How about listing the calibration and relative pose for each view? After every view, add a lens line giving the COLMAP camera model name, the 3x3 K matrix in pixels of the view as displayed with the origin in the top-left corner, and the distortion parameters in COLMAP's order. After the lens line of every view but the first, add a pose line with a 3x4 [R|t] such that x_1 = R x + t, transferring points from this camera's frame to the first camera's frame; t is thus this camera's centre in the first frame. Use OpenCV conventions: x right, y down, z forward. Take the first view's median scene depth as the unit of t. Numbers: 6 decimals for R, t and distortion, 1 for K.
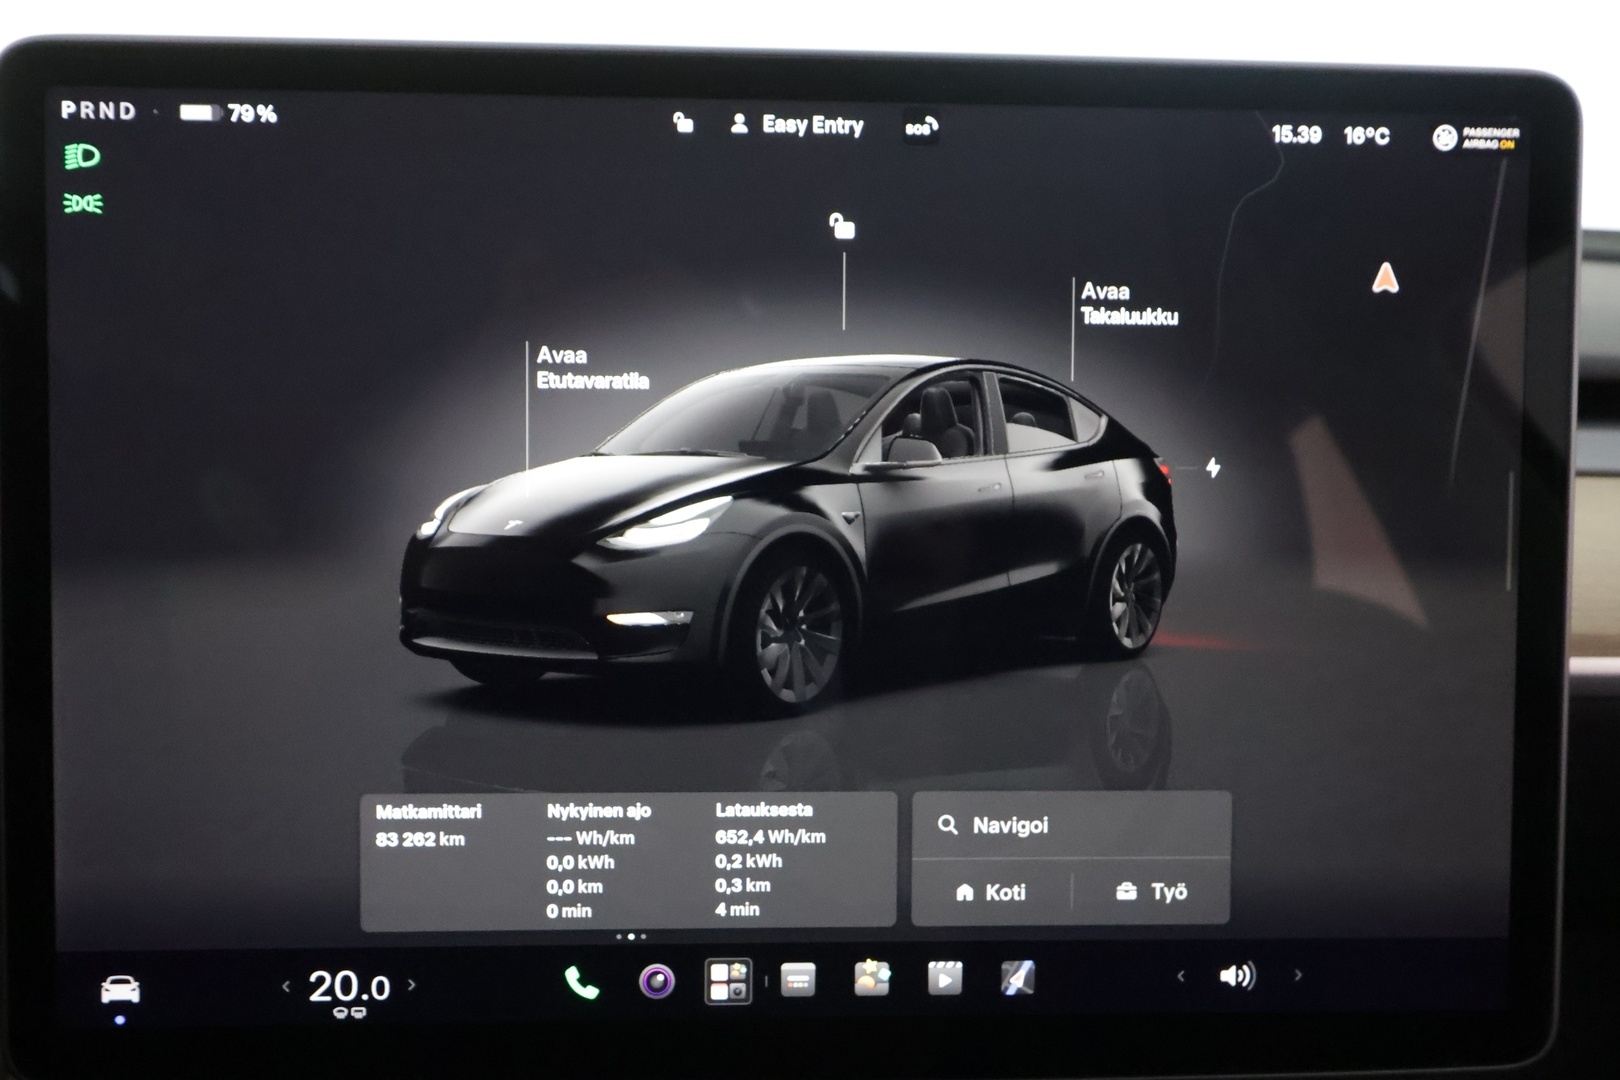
lens RADIAL K [[2344.3, 0, 811.7], [0, 2344.3, 636.6], [0, 0, 1]] dist [0.021596, -0.593329]
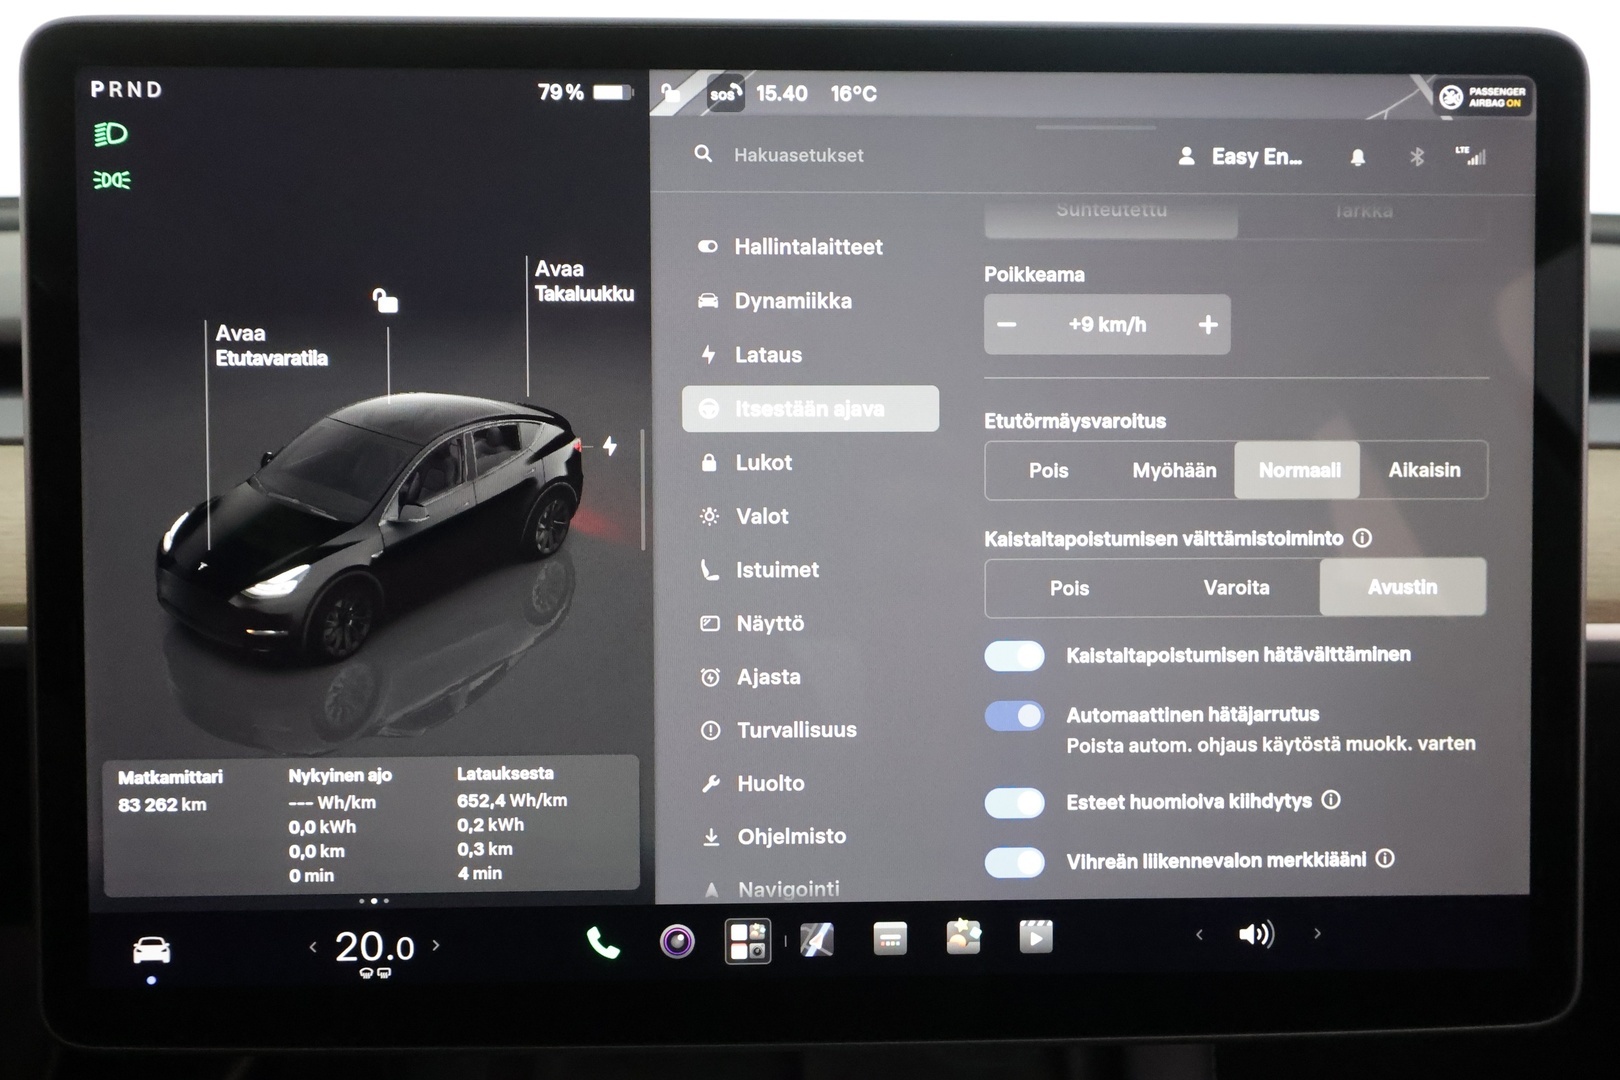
lens RADIAL K [[2327.9, 0, 800.0], [0, 2327.9, 435.2], [0, 0, 1]] dist [-0.022269, -0.019134]
pose [[0.998740, -0.013223, -0.048412, 0.157278], [0.009910, 0.997632, -0.068055, -0.002453], [0.049198, 0.067490, 0.996506, -0.005003]]
